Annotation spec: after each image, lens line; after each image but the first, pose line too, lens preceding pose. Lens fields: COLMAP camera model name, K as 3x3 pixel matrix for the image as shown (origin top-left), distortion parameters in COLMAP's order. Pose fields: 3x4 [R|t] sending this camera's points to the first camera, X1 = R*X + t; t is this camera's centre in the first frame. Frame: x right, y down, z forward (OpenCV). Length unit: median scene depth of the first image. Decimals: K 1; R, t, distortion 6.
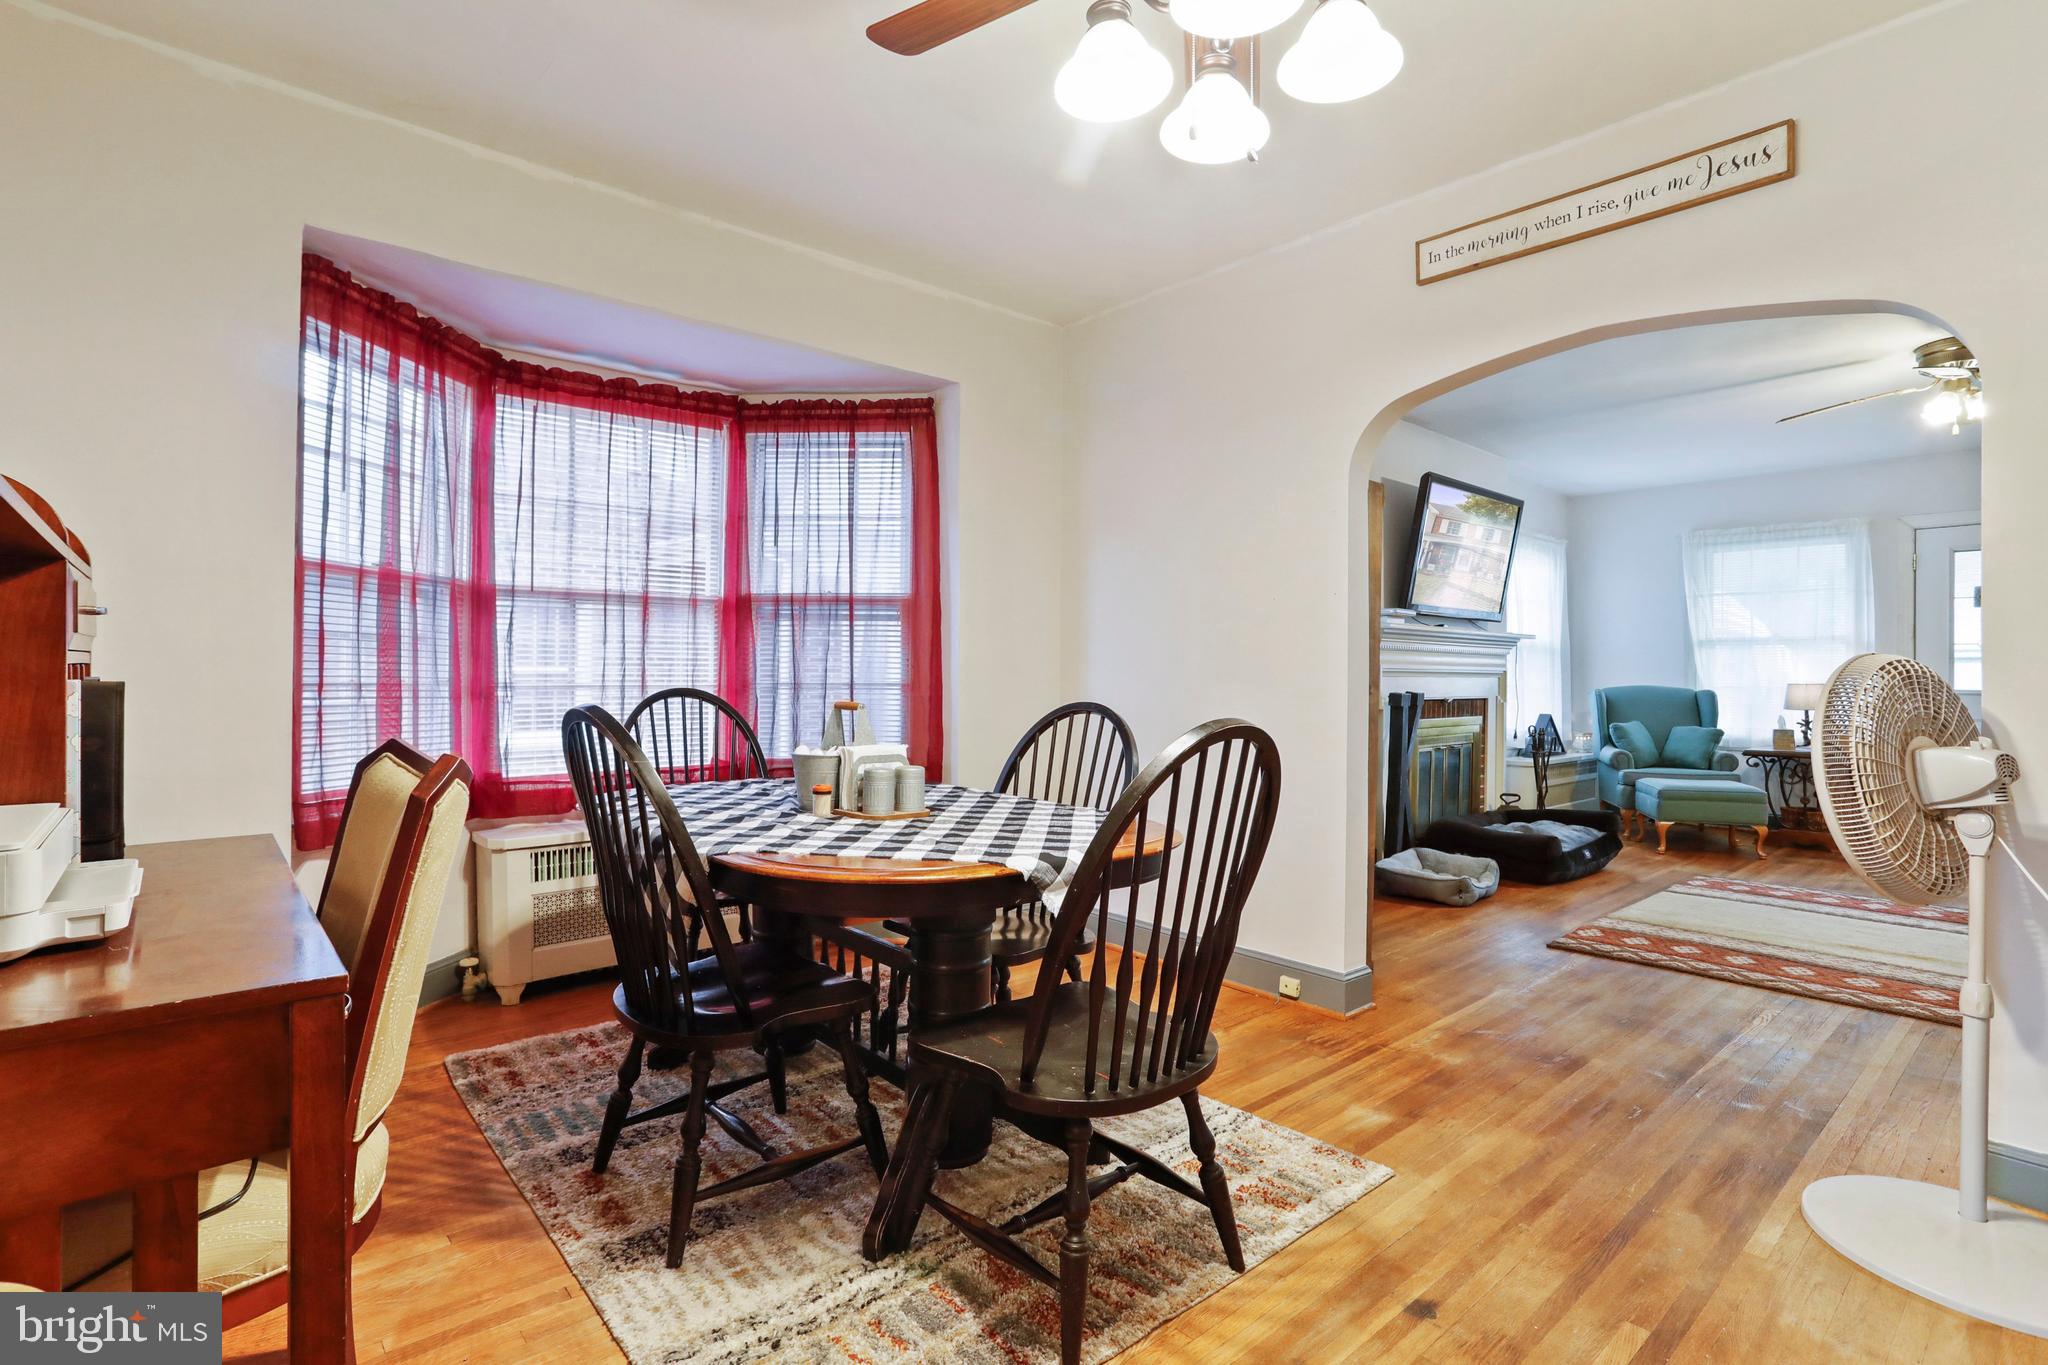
lens RADIAL K [[1001.7, 0, 1020.2], [0, 1001.7, 673.5], [0, 0, 1]] dist [-0.049785, 0.027272]
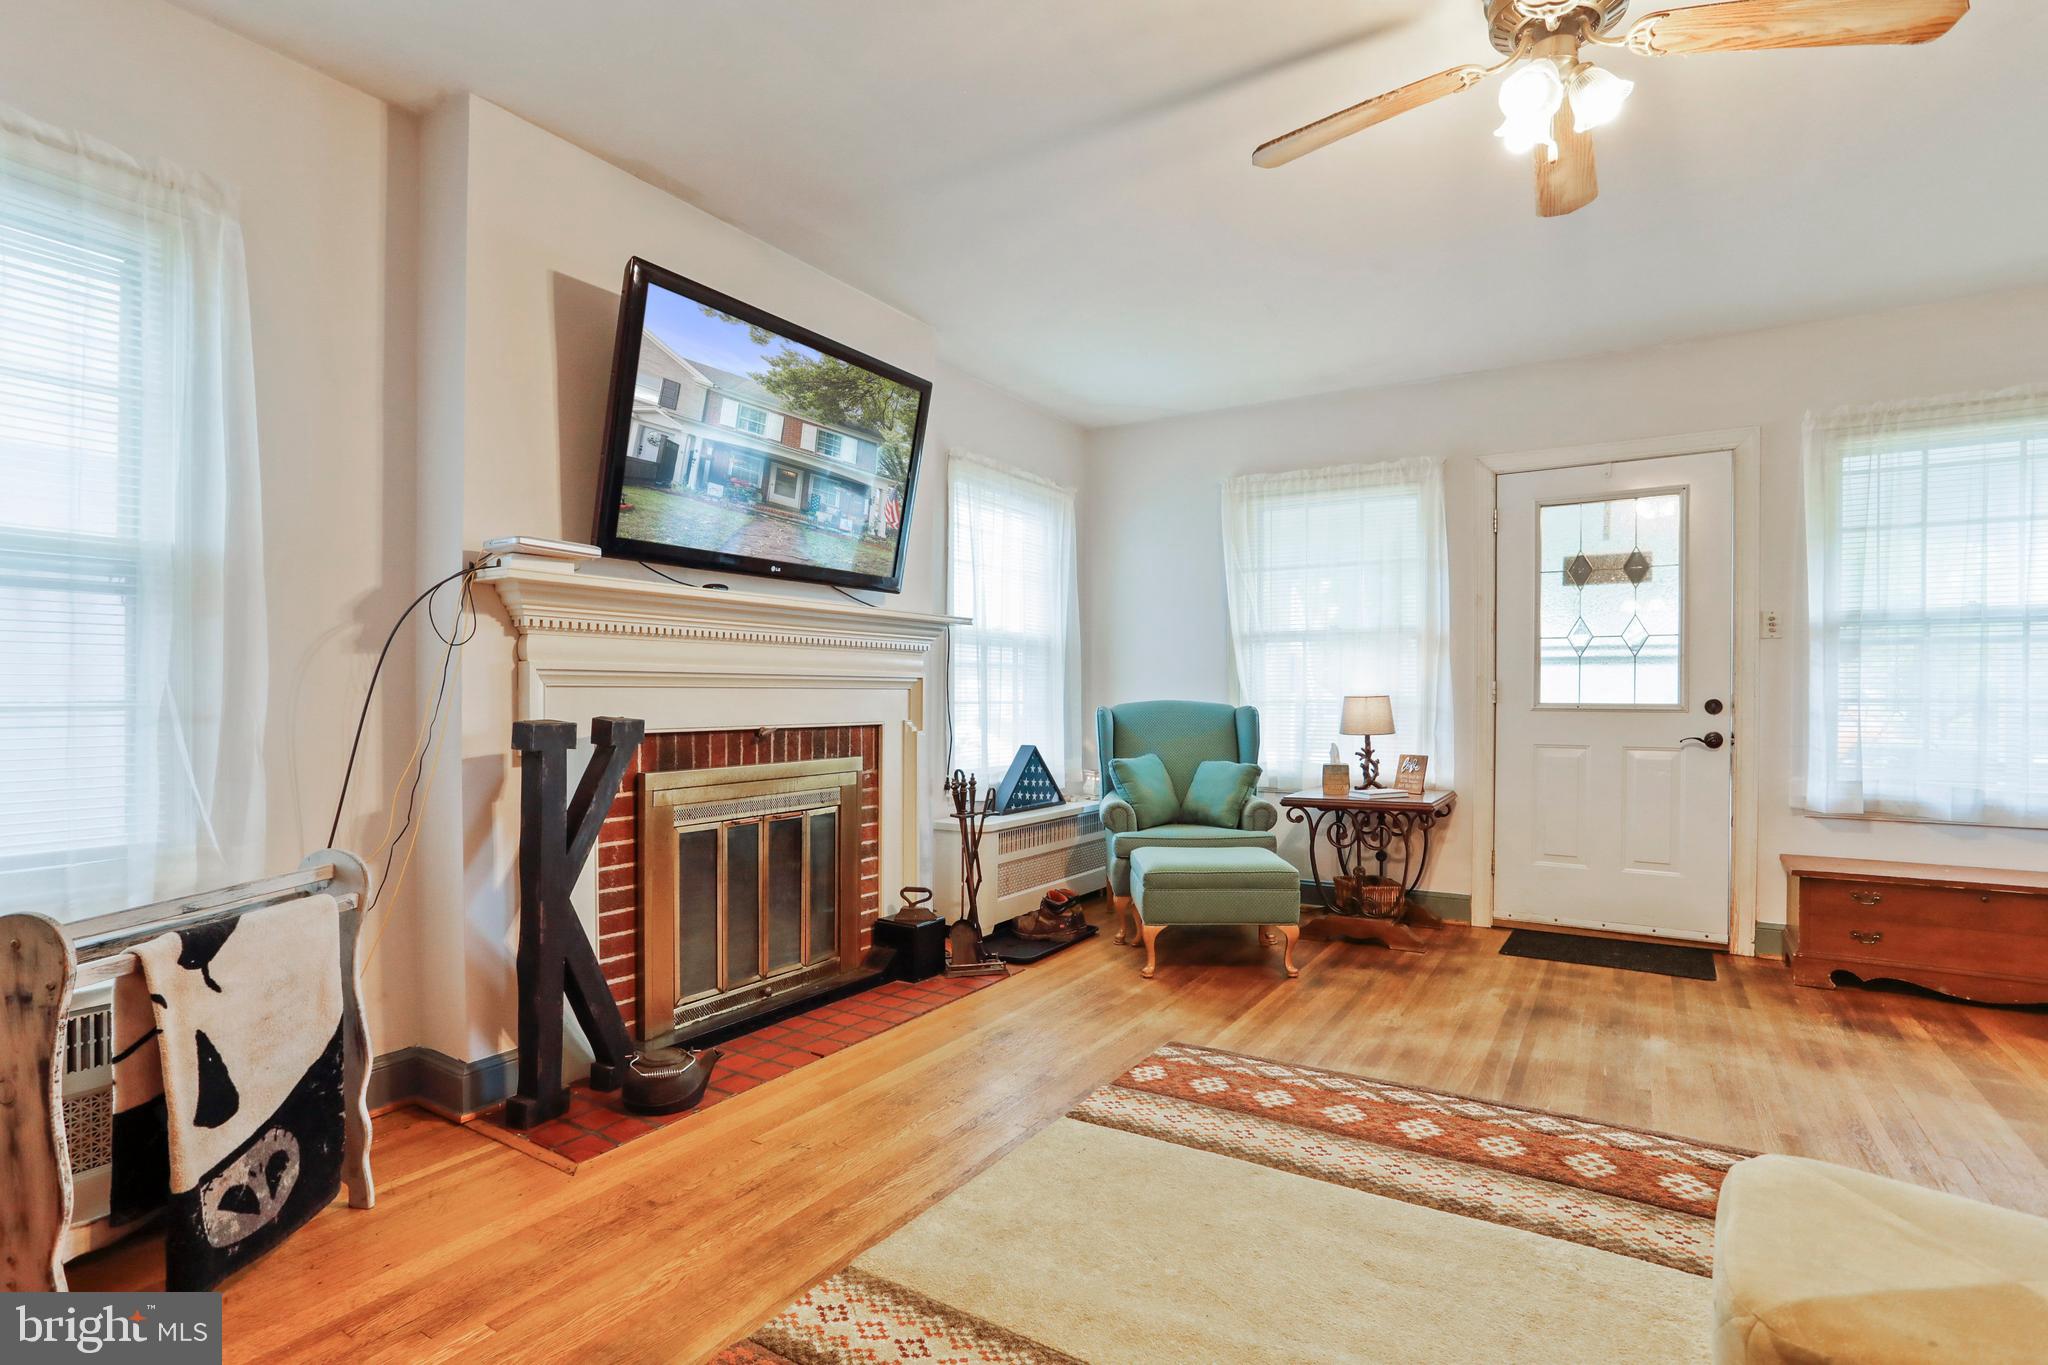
lens RADIAL K [[1001.7, 0, 1020.2], [0, 1001.7, 673.5], [0, 0, 1]] dist [-0.049785, 0.027272]
pose [[0.959472, -0.001185, 0.281800, 0.371957], [0.005333, 0.999888, -0.013954, 0.003744], [-0.281752, 0.014892, 0.959372, 0.401748]]
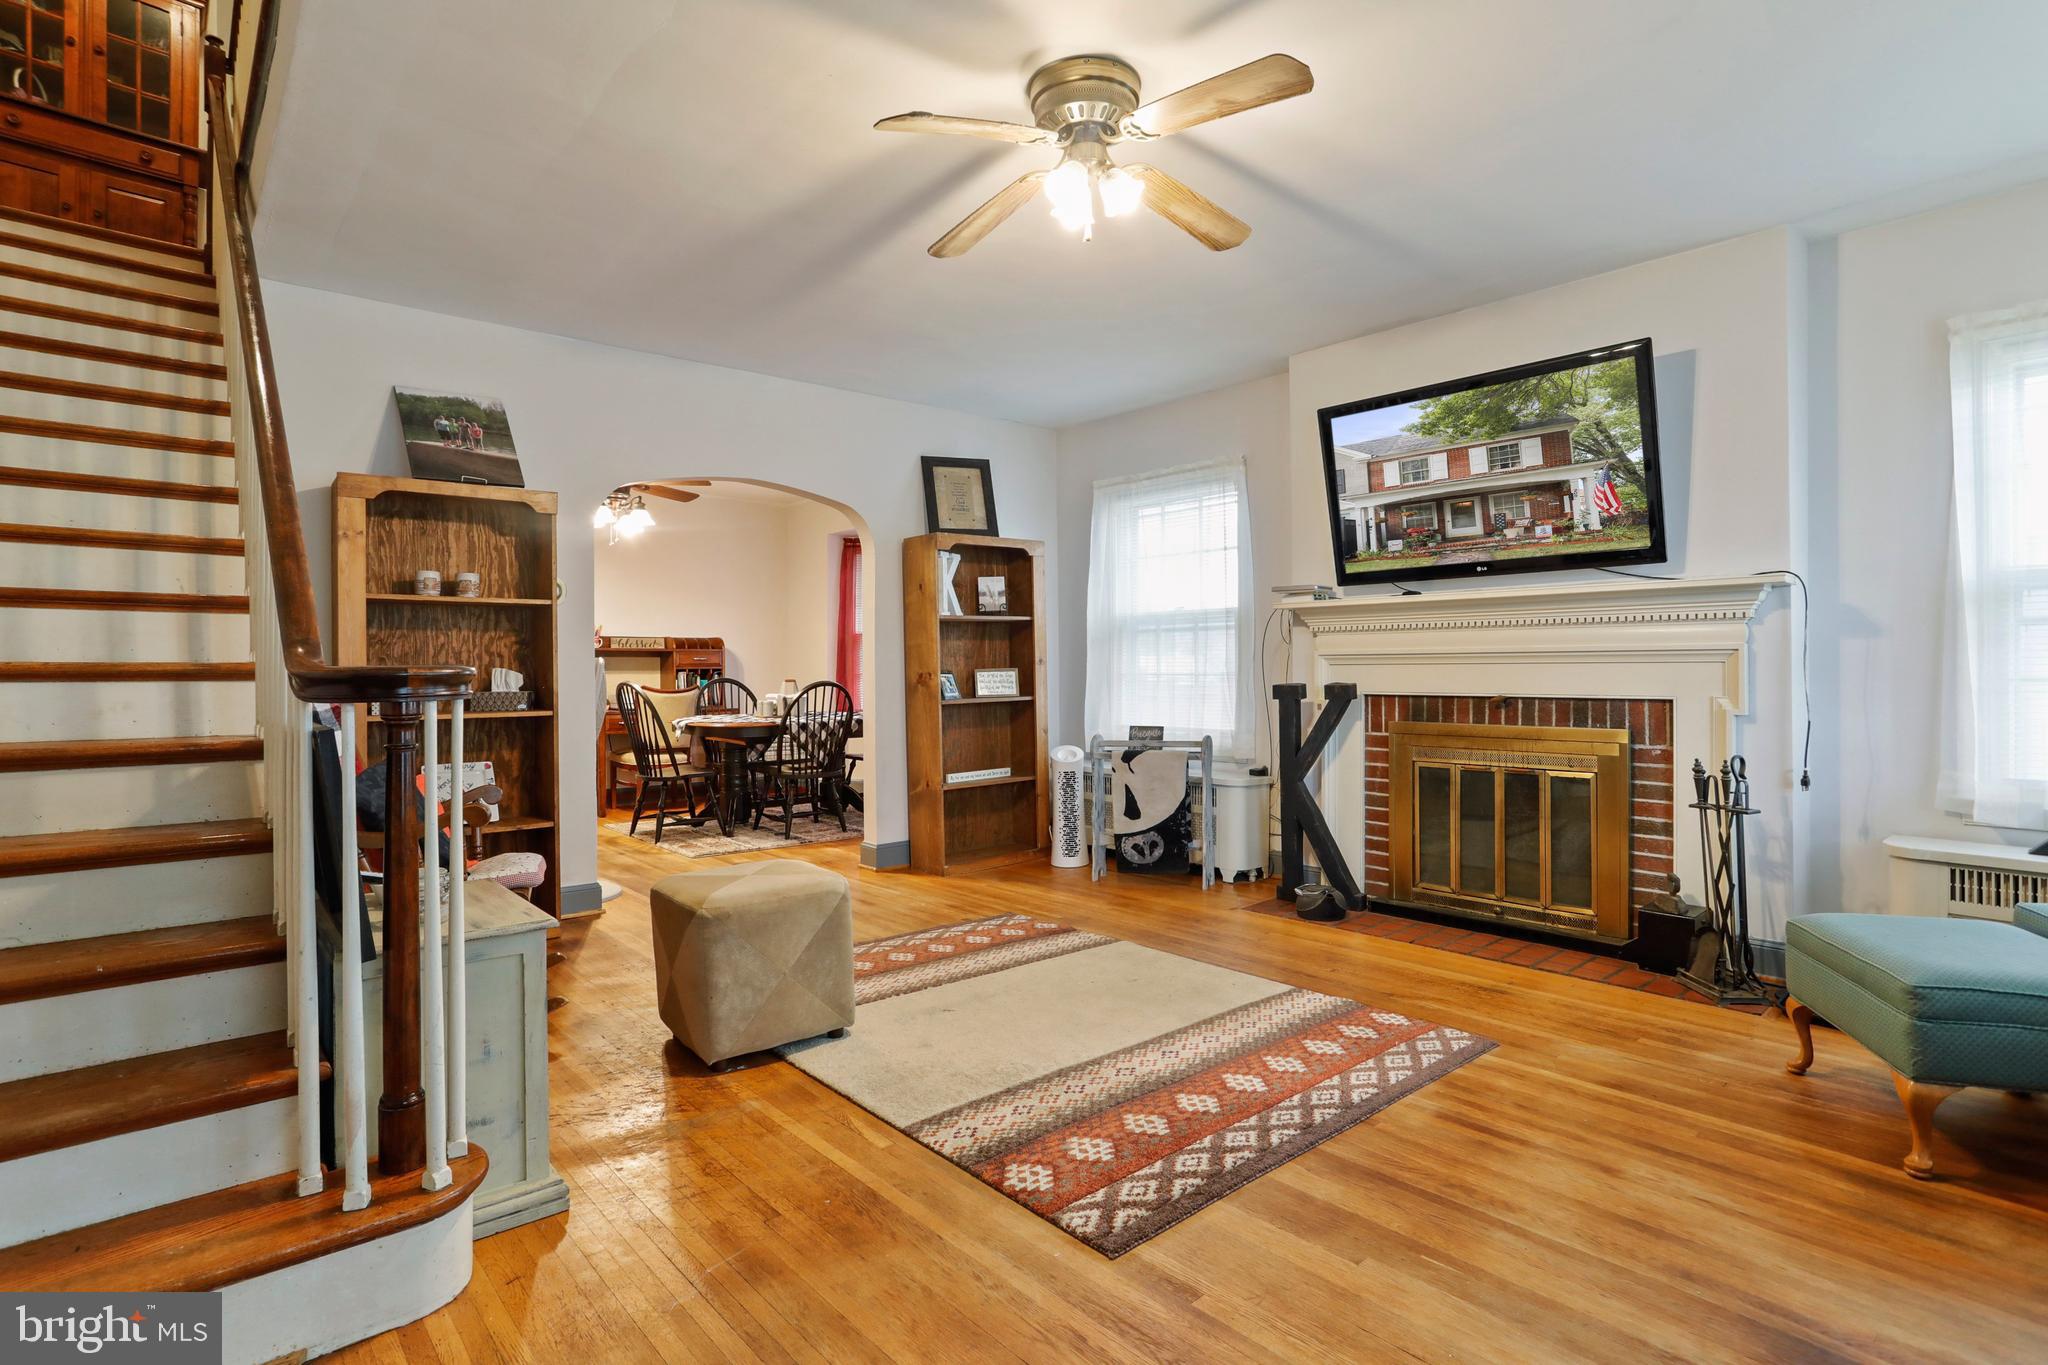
lens RADIAL K [[1001.7, 0, 1020.2], [0, 1001.7, 673.5], [0, 0, 1]] dist [-0.049785, 0.027272]
pose [[-0.001579, -0.005347, -0.999984, 0.955914], [0.009118, 0.999944, -0.005361, 0.010161], [0.999957, -0.009126, -0.001530, 0.611579]]
